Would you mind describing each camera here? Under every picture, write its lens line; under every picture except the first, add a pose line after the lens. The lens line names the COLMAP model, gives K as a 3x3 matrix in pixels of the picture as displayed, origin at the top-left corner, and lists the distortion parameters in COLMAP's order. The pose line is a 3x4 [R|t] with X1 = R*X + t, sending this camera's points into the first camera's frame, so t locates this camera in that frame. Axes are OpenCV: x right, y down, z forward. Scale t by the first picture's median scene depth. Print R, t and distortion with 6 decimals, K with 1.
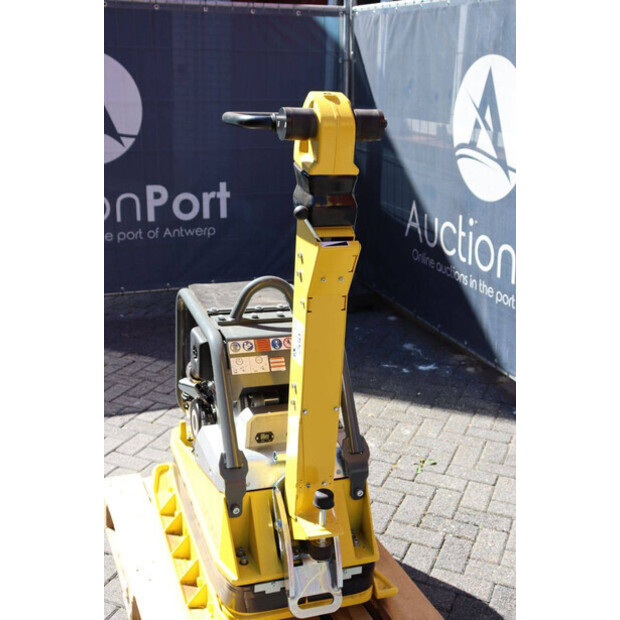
lens RADIAL K [[807.9, 0, 306.4], [0, 807.9, 316.9], [0, 0, 1]] dist [0.041640, 0.000000]
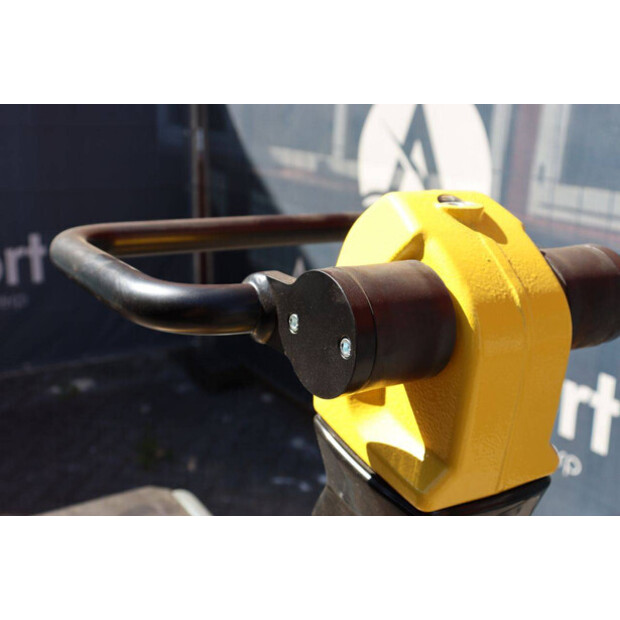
lens RADIAL K [[774.4, 0, 306.1], [0, 774.4, 310.0], [0, 0, 1]] dist [0.003334, 0.000000]
pose [[0.971353, -0.056321, 0.230869, -0.045079], [0.059008, 0.998246, -0.004743, -0.125688], [-0.230197, 0.018230, 0.972973, 0.395487]]
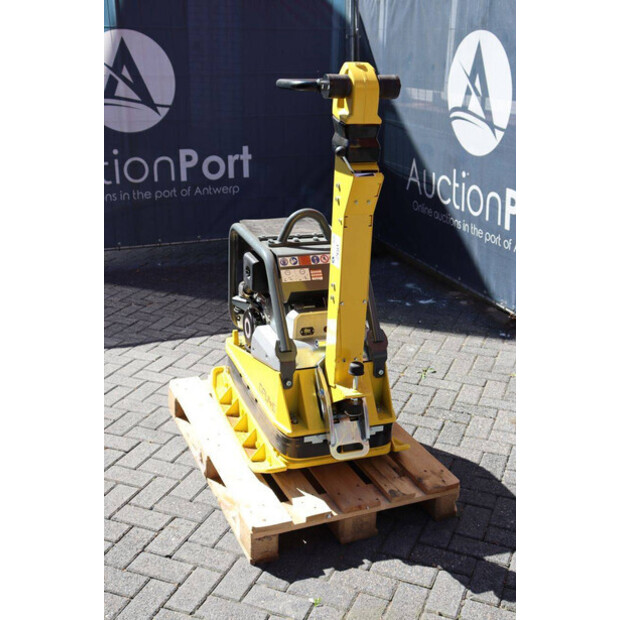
lens RADIAL K [[771.5, 0, 309.4], [0, 771.5, 314.2], [0, 0, 1]] dist [0.019693, 0.000000]
pose [[0.999890, -0.014377, 0.003679, -0.032998], [0.014219, 0.999099, 0.040000, 0.044914], [-0.004251, -0.039943, 0.999193, -0.152809]]
